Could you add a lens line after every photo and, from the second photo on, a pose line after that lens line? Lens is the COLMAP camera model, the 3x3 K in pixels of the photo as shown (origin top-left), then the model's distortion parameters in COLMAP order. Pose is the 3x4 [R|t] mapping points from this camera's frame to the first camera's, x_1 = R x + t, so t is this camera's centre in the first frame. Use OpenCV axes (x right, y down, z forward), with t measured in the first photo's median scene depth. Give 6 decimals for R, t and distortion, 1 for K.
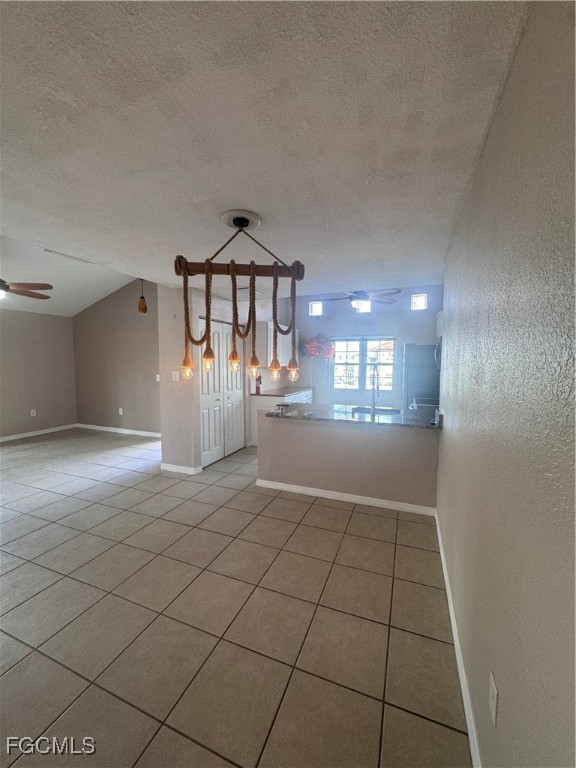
lens RADIAL K [[307.6, 0, 288.8], [0, 307.6, 389.9], [0, 0, 1]] dist [-0.002730, -0.000458]
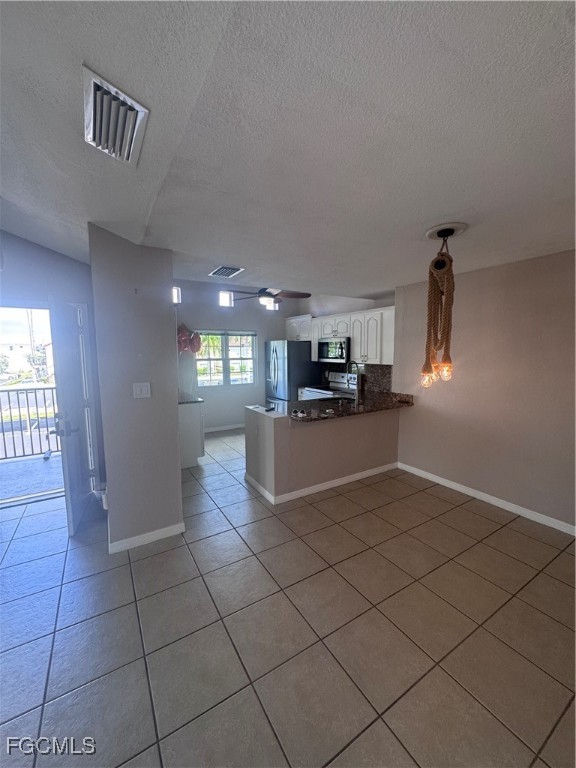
lens RADIAL K [[307.6, 0, 288.3], [0, 307.6, 383.9], [0, 0, 1]] dist [-0.002730, -0.000458]
pose [[0.590772, -0.088012, 0.802024, -0.760128], [0.077283, 0.995635, 0.052331, -0.070464], [-0.803129, 0.031068, 0.594995, 0.450357]]
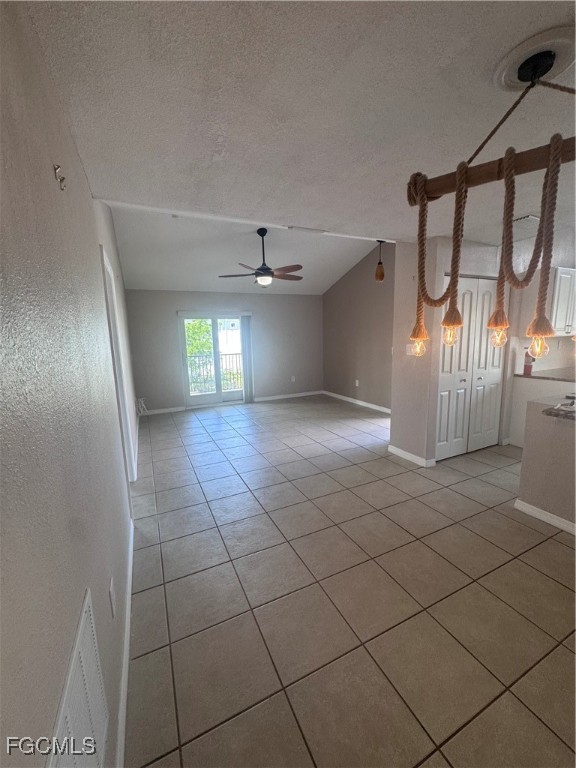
lens RADIAL K [[307.6, 0, 288.1], [0, 307.6, 383.4], [0, 0, 1]] dist [-0.002730, -0.000458]
pose [[0.732522, 0.080895, -0.675920, -0.034145], [-0.033245, 0.995981, 0.083172, -0.011769], [0.679932, -0.038455, 0.732267, 0.149925]]
